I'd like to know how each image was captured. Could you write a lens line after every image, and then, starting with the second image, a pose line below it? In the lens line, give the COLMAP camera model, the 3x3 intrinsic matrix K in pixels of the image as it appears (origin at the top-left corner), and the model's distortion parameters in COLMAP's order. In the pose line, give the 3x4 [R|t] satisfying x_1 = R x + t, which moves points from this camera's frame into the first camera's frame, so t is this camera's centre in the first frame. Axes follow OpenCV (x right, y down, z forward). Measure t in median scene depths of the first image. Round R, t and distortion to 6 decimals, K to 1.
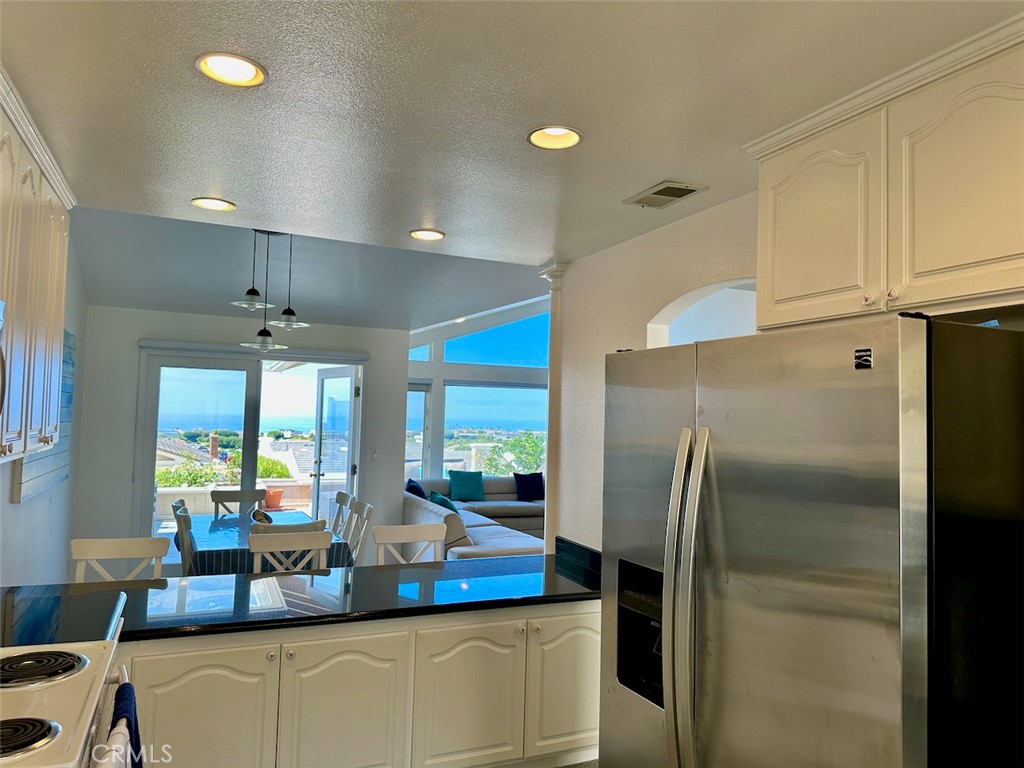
lens RADIAL K [[712.0, 0, 519.9], [0, 712.0, 380.3], [0, 0, 1]] dist [0.084450, -0.122305]
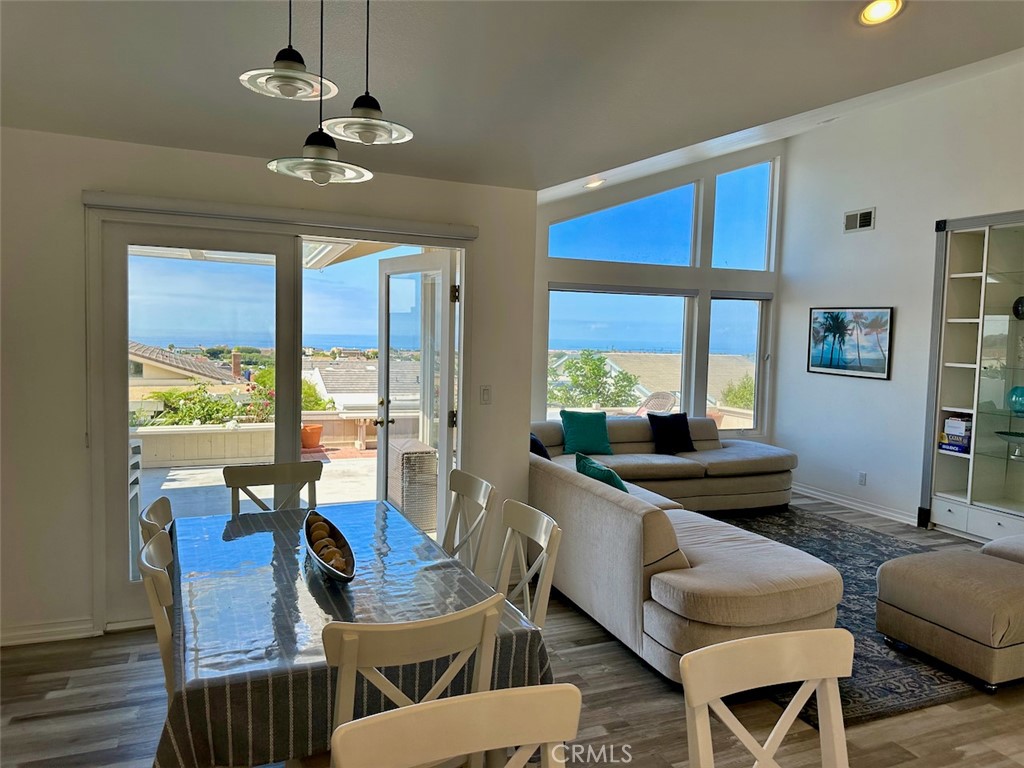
lens RADIAL K [[712.0, 0, 519.9], [0, 712.0, 380.3], [0, 0, 1]] dist [0.084450, -0.122305]
pose [[0.999674, 0.003777, -0.025232, -0.120286], [-0.000867, 0.993442, 0.114338, 0.015615], [0.025498, -0.114279, 0.993121, 0.297325]]
